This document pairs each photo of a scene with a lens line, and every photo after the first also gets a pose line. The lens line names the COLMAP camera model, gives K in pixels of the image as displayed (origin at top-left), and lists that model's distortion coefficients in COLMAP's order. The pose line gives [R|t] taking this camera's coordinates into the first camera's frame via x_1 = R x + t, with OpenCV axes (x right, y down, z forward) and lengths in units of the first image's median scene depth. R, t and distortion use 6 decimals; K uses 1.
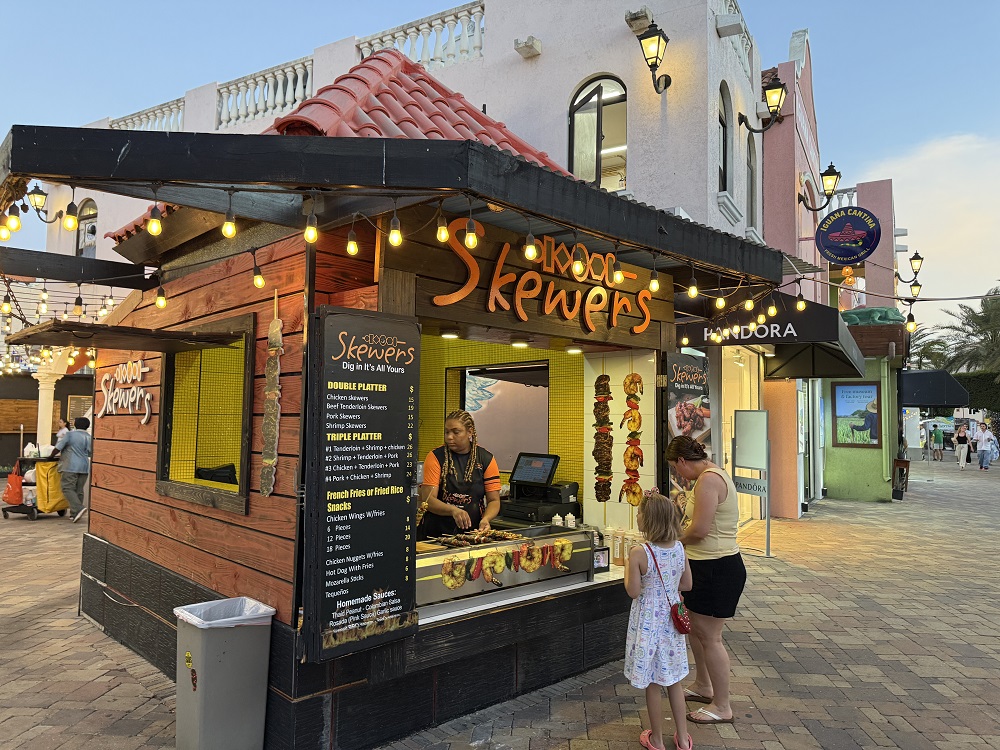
lens RADIAL K [[717.2, 0, 500.3], [0, 717.2, 366.4], [0, 0, 1]] dist [0.008098, -0.046699]
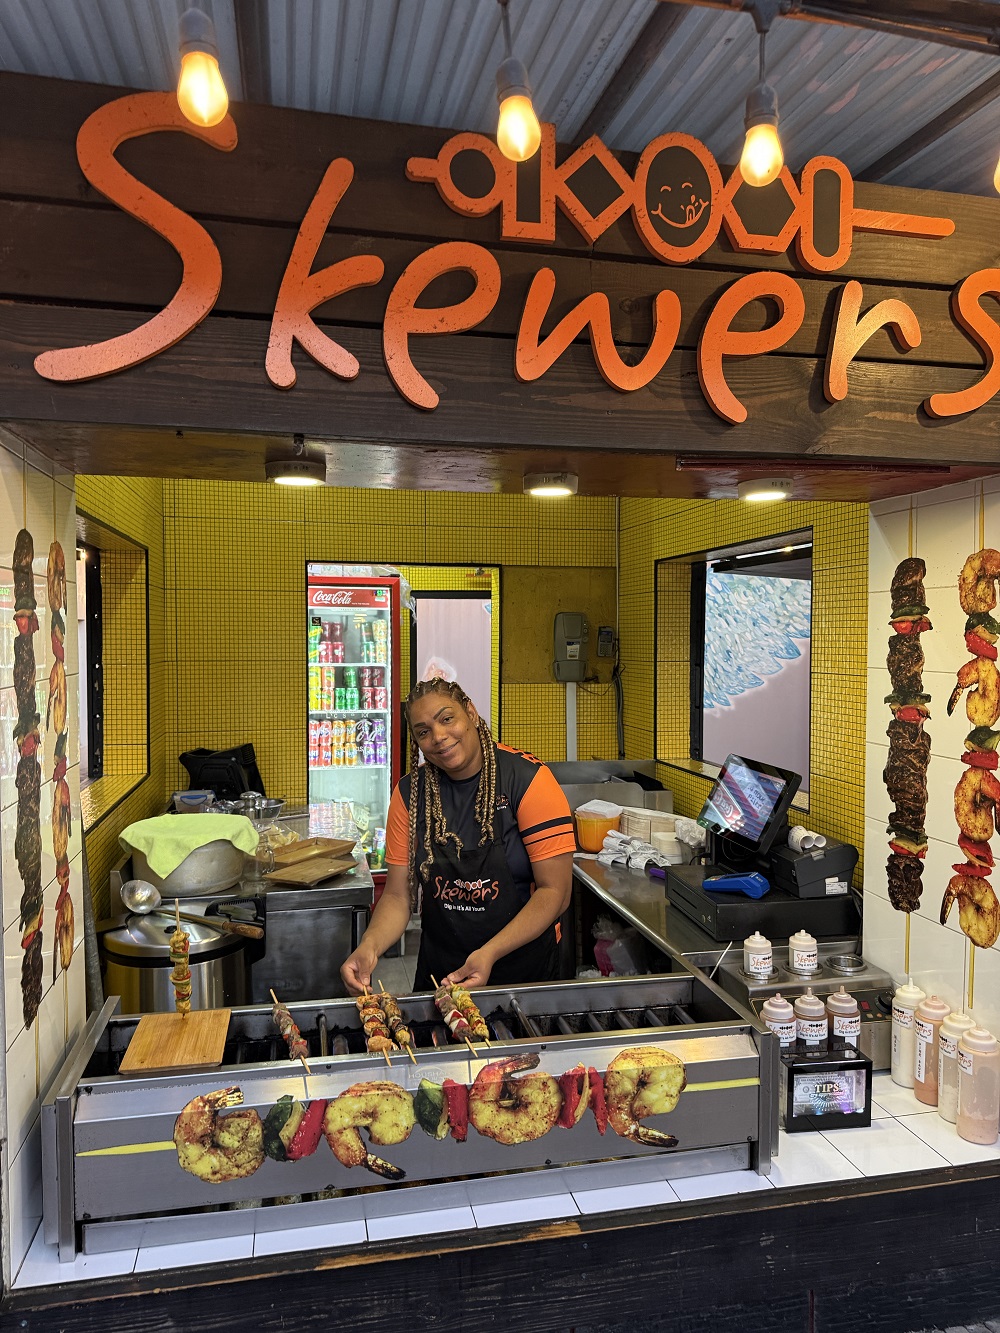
lens RADIAL K [[956.0, 0, 495.3], [0, 956.0, 673.4], [0, 0, 1]] dist [0.008098, -0.046699]
pose [[0.852841, 0.007600, -0.522115, 0.285675], [0.052720, 0.993532, 0.100577, 0.013243], [0.519502, -0.113302, 0.846924, 0.652835]]
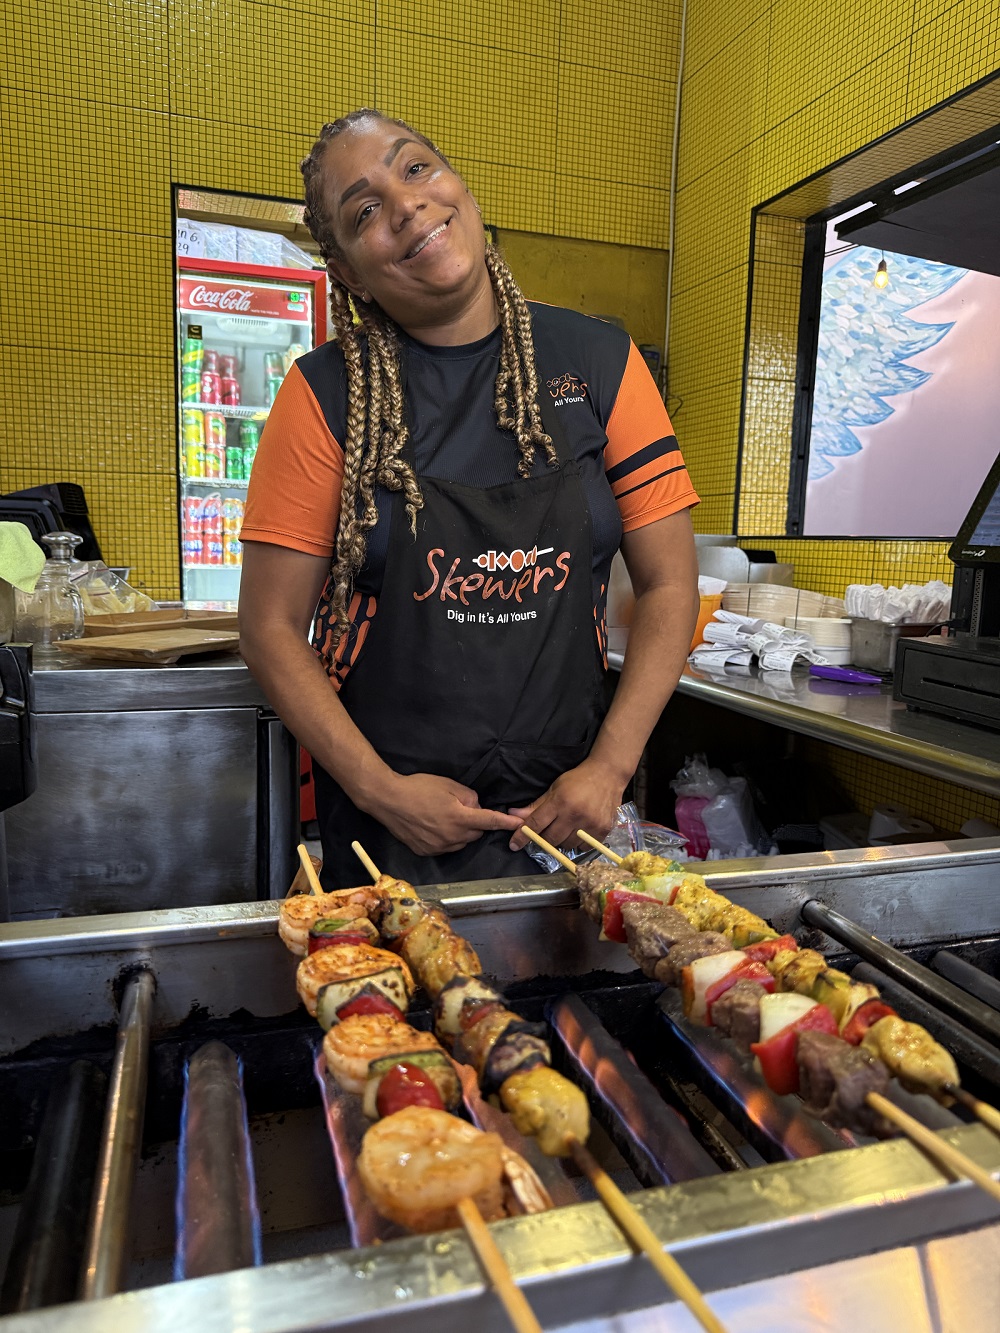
lens RADIAL K [[956.0, 0, 506.7], [0, 956.0, 699.8], [0, 0, 1]] dist [0.008098, -0.046699]
pose [[0.904004, 0.083261, -0.419339, 0.019318], [0.017199, 0.972976, 0.230264, 0.188521], [0.427179, -0.215372, 0.878142, 0.952663]]
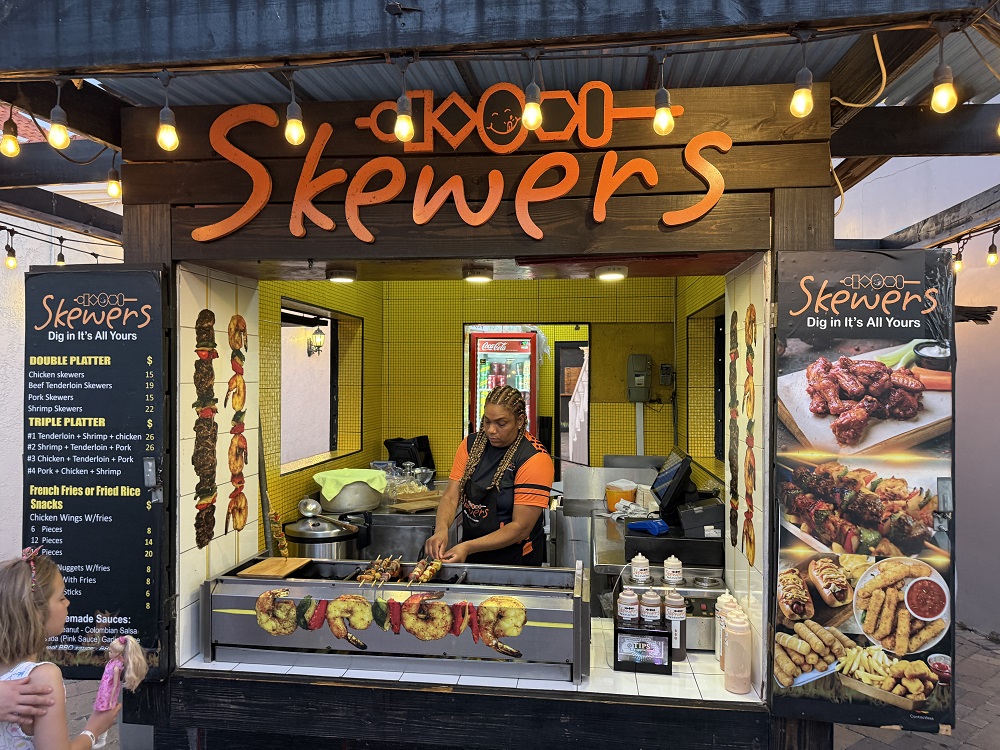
lens RADIAL K [[717.2, 0, 495.6], [0, 717.2, 381.2], [0, 0, 1]] dist [0.008098, -0.046699]
pose [[0.634541, -0.007438, -0.772853, 0.592799], [0.064794, 0.996946, 0.043603, 0.038142], [0.770168, -0.077744, 0.633085, 0.692045]]
